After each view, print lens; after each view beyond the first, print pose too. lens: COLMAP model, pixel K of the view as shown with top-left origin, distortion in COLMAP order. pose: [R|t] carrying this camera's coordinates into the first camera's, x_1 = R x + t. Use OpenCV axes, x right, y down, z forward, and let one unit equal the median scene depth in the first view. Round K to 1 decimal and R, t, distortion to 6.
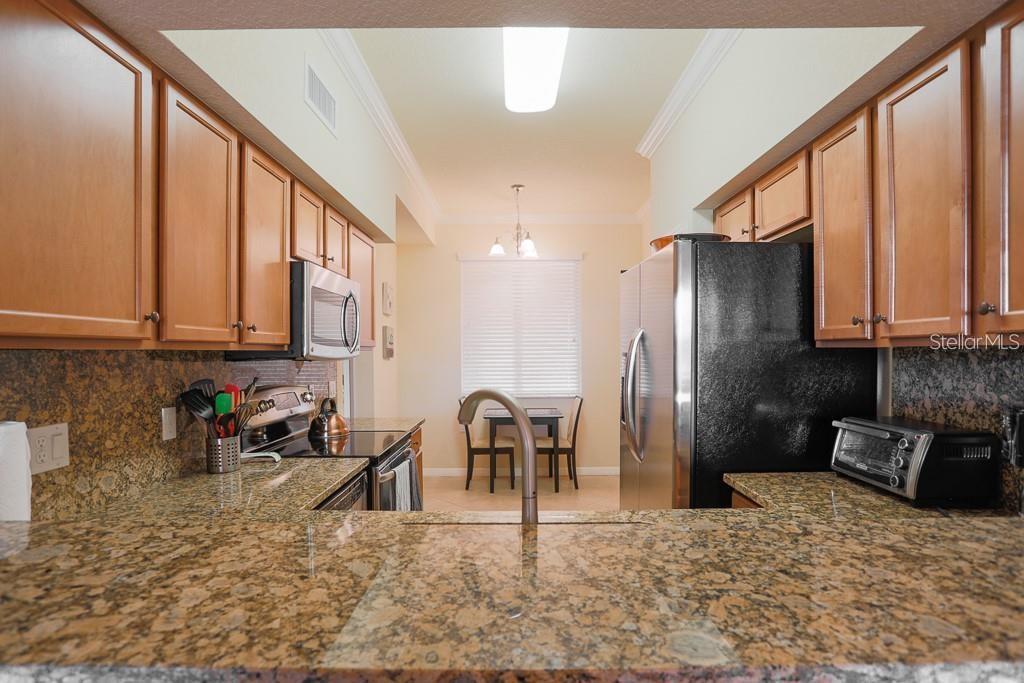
lens RADIAL K [[554.5, 0, 508.8], [0, 554.5, 353.0], [0, 0, 1]] dist [-0.003688, -0.000212]
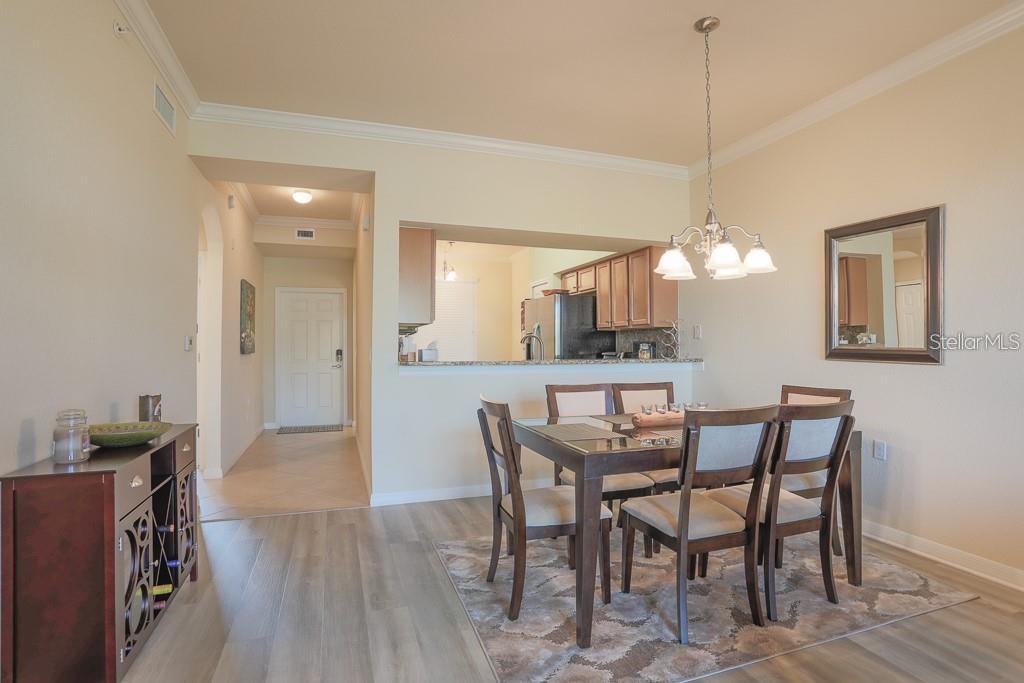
lens RADIAL K [[533.8, 0, 512.0], [0, 533.8, 341.5], [0, 0, 1]] dist [-0.001345, 0.000046]
pose [[0.947329, 0.002607, 0.320250, -0.848605], [0.001023, 0.999937, -0.011164, 0.085845], [-0.320259, 0.010904, 0.947267, -1.664232]]
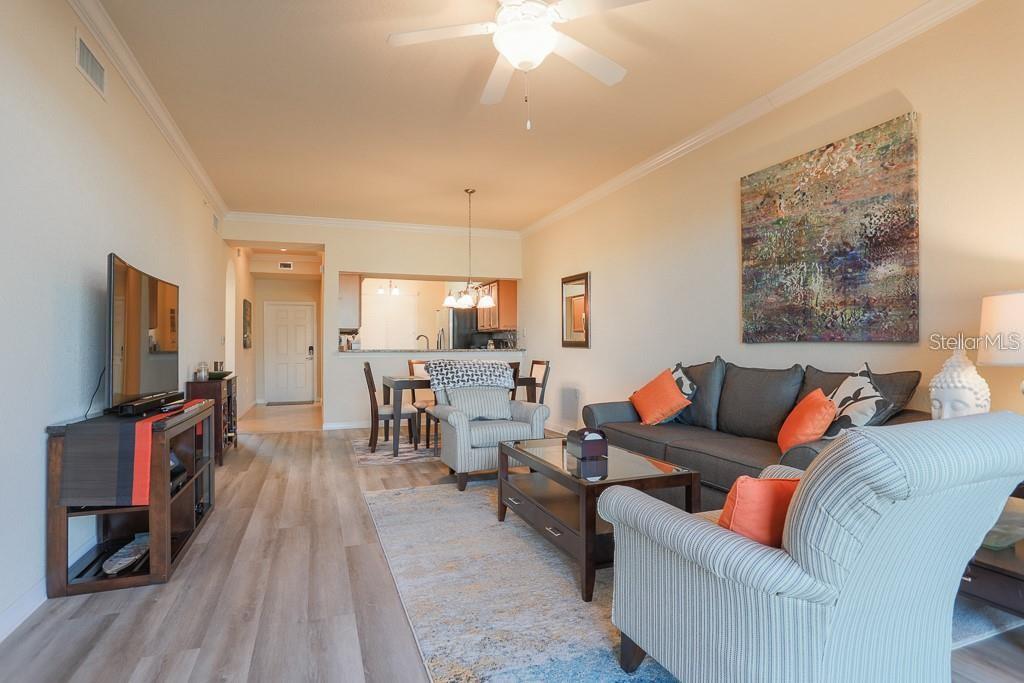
lens RADIAL K [[554.5, 0, 508.8], [0, 554.5, 353.0], [0, 0, 1]] dist [-0.003688, -0.000212]
pose [[0.943810, -0.004724, 0.330455, -0.763199], [0.003611, 0.999986, 0.003983, 0.147305], [-0.330469, -0.002566, 0.943813, -3.446058]]
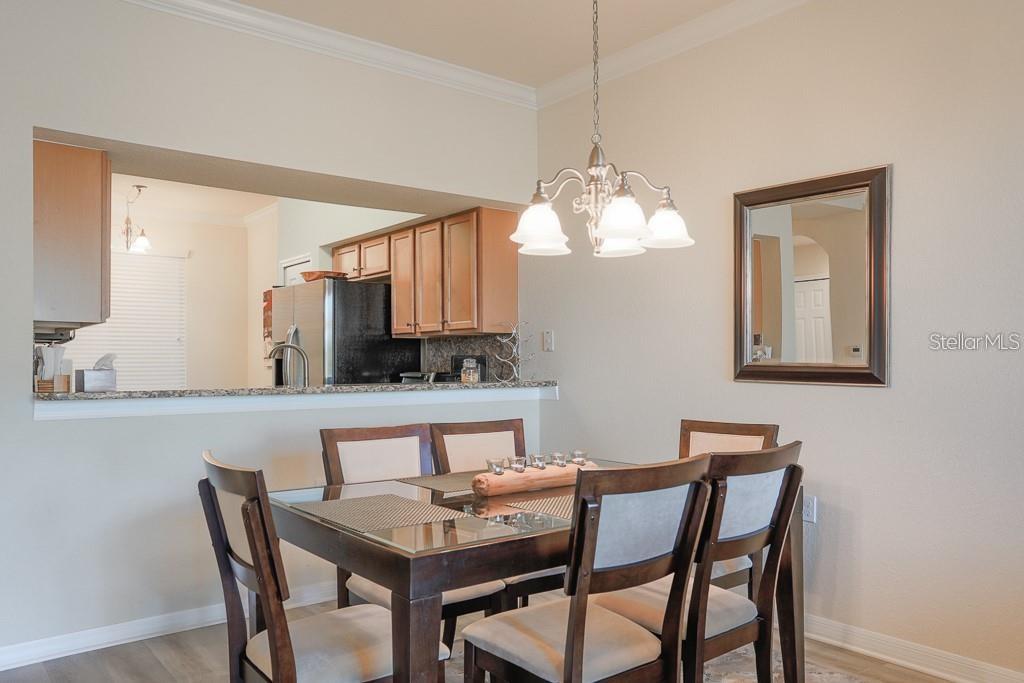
lens RADIAL K [[805.1, 0, 511.4], [0, 805.1, 357.6], [0, 0, 1]] dist [-0.059767, 0.138464]
pose [[0.796881, 0.001297, 0.604135, -0.821206], [0.004986, 0.999950, -0.008725, 0.086803], [-0.604116, 0.009965, 0.796834, -1.506851]]
